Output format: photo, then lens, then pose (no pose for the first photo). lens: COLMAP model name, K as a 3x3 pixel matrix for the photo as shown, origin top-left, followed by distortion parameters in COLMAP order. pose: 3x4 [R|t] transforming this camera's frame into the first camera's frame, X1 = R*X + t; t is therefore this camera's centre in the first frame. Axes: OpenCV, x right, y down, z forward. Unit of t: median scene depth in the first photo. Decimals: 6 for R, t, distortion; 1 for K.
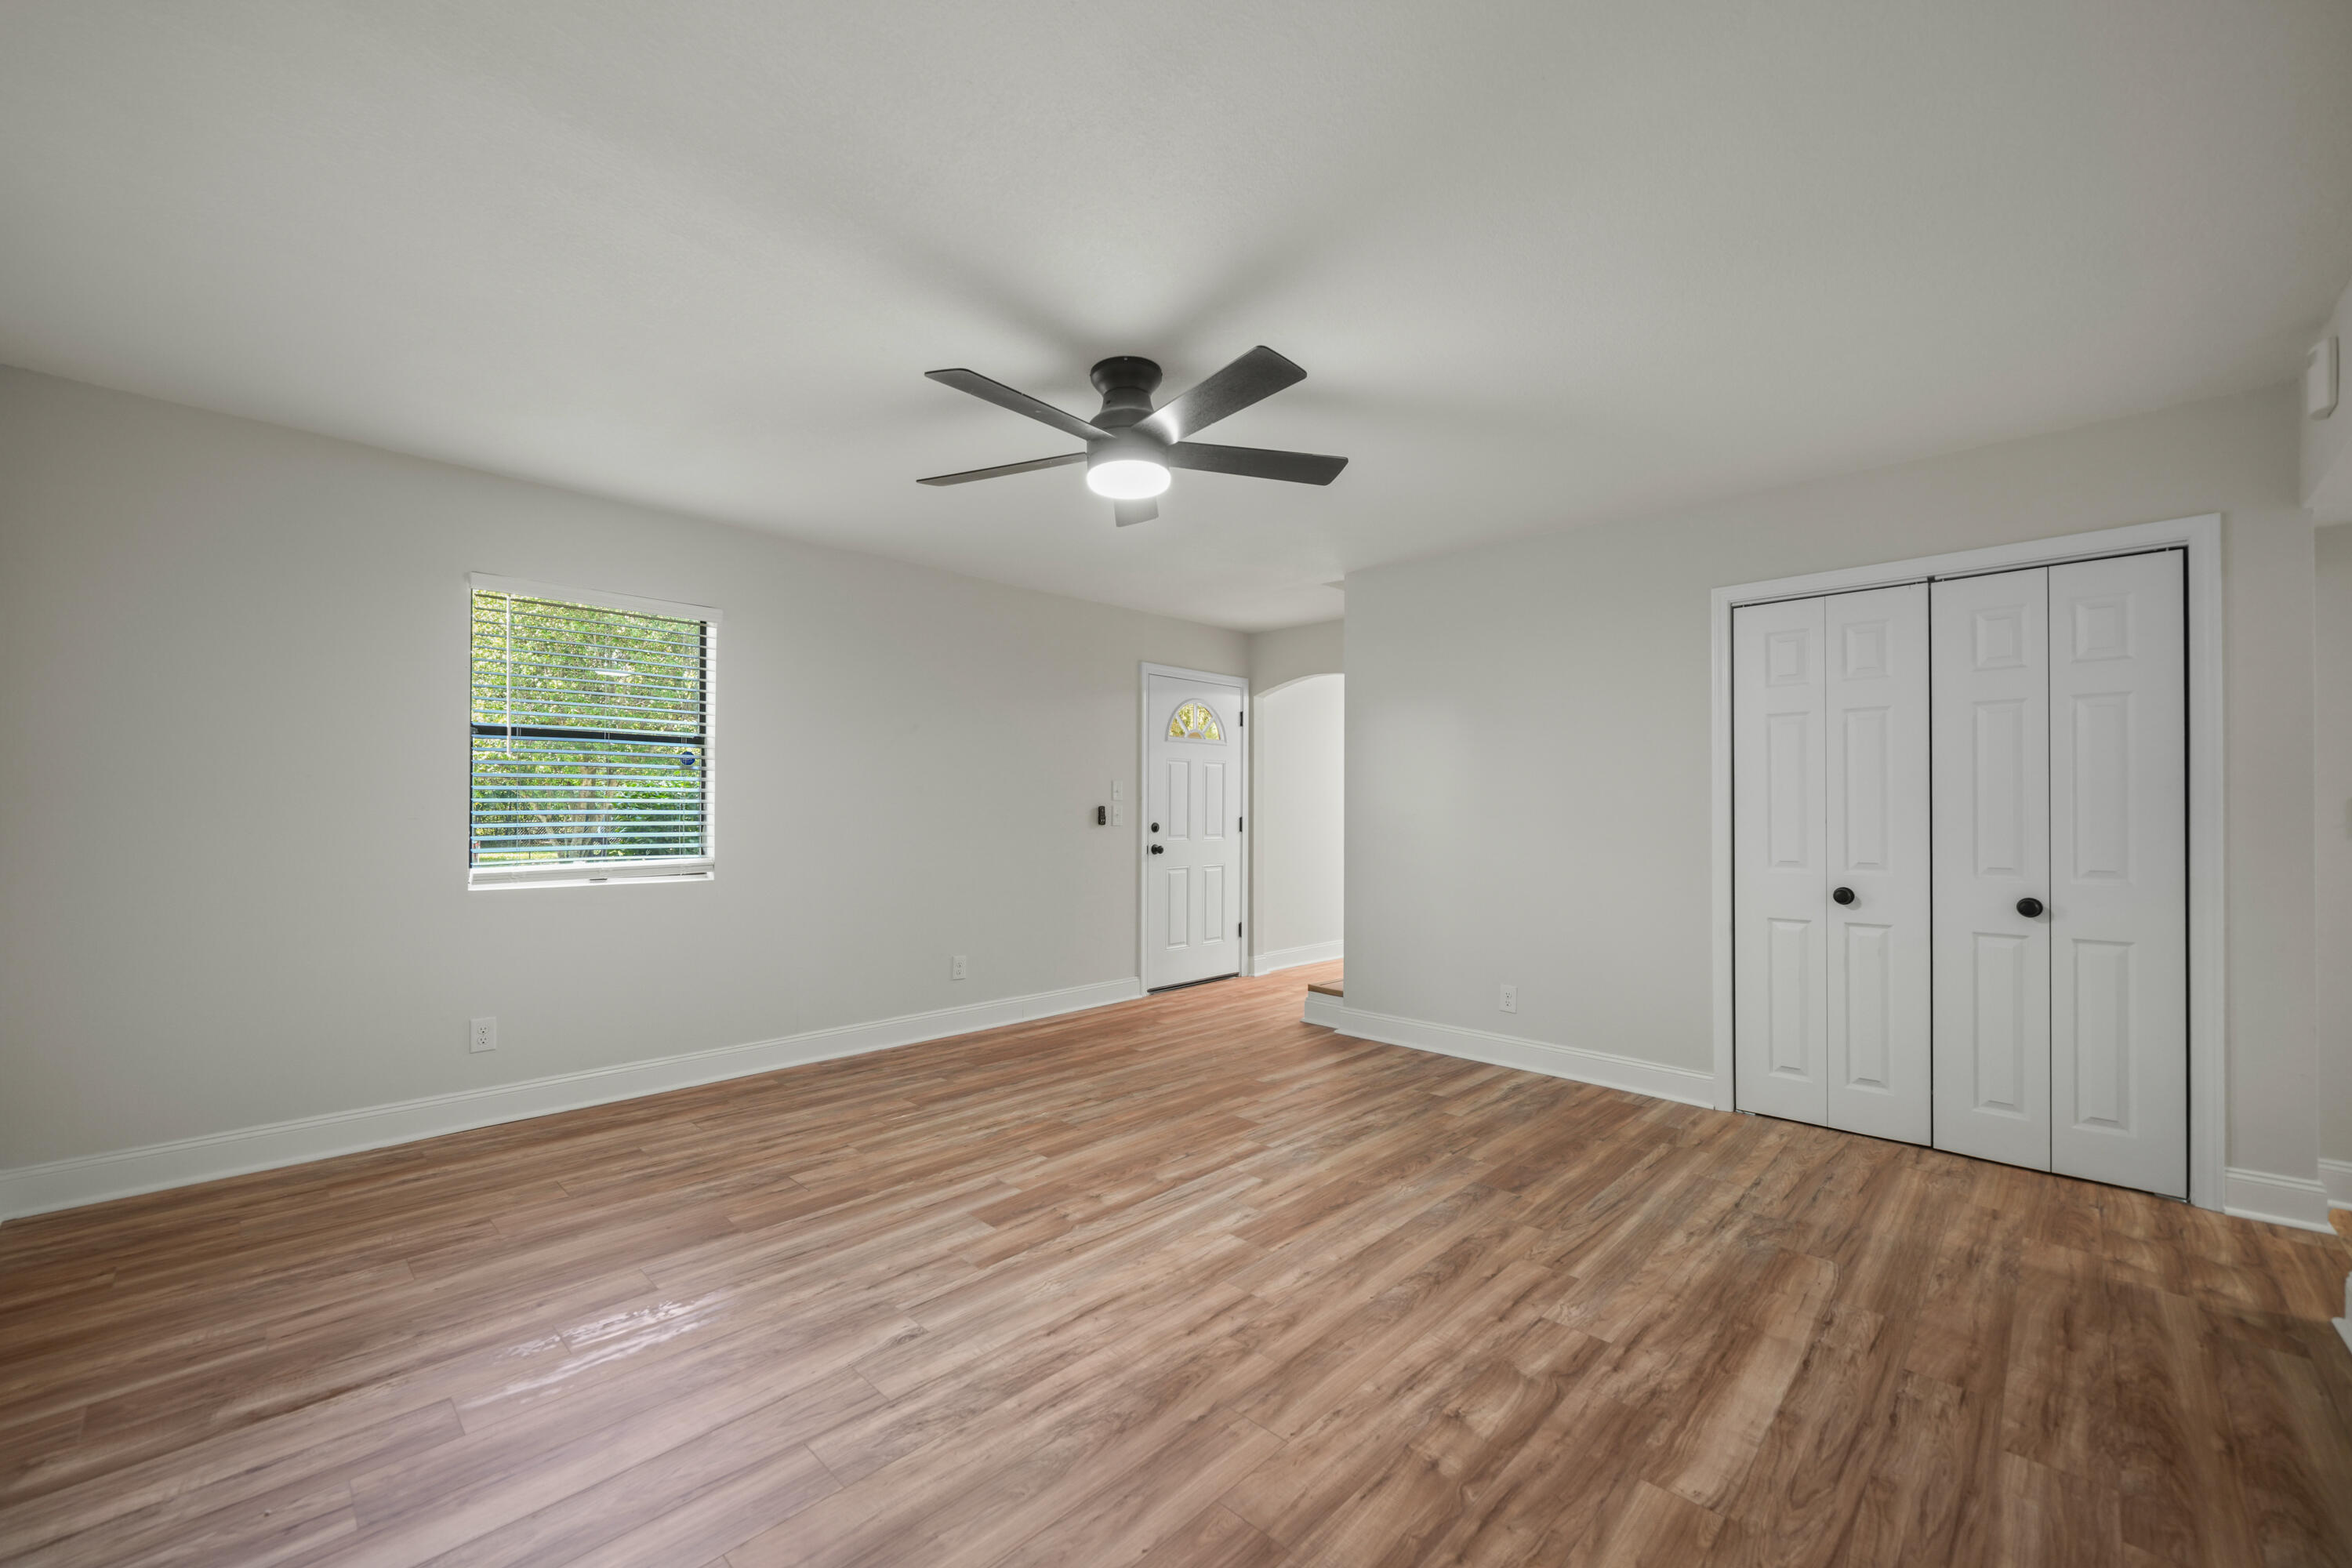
lens RADIAL K [[935.9, 0, 1177.9], [0, 935.9, 807.0], [0, 0, 1]] dist [-0.004004, 0.000978]
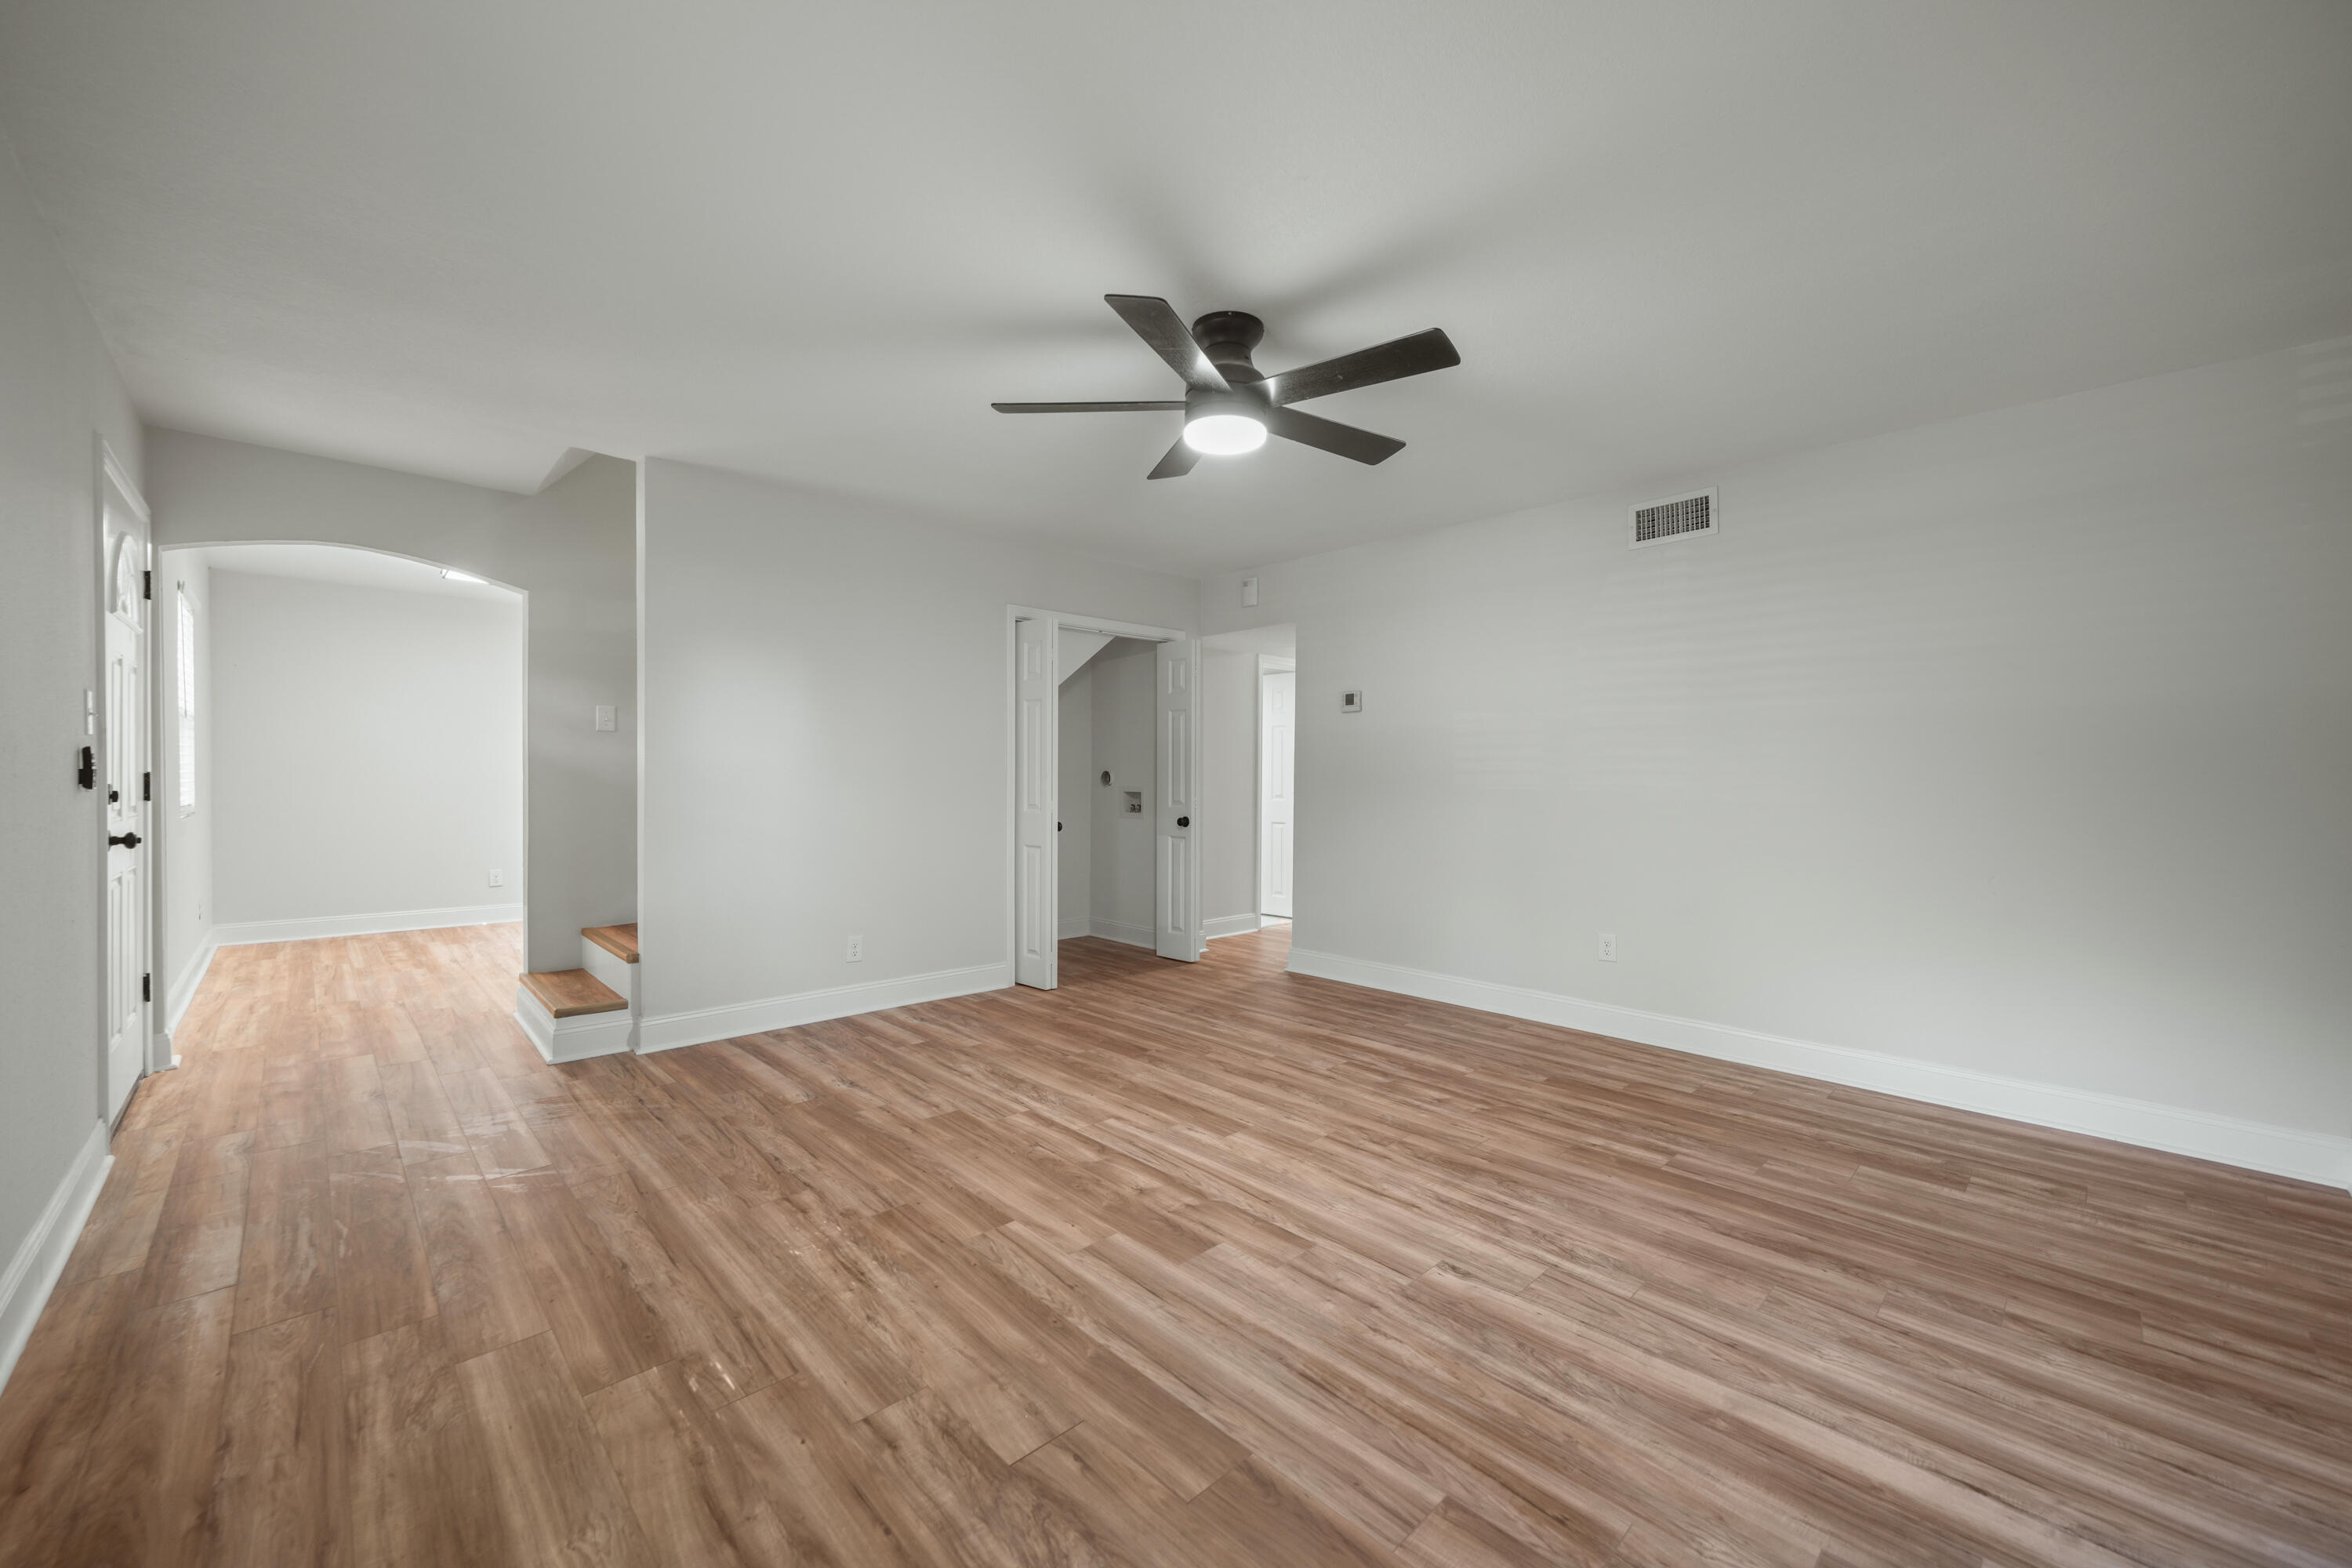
lens RADIAL K [[902.9, 0, 1177.5], [0, 902.9, 787.3], [0, 0, 1]] dist [0.002055, -0.000370]
pose [[0.039655, -0.015532, 0.999093, -0.968282], [-0.008909, 0.999834, 0.015897, 0.015909], [-0.999174, -0.009532, 0.039510, 0.956606]]
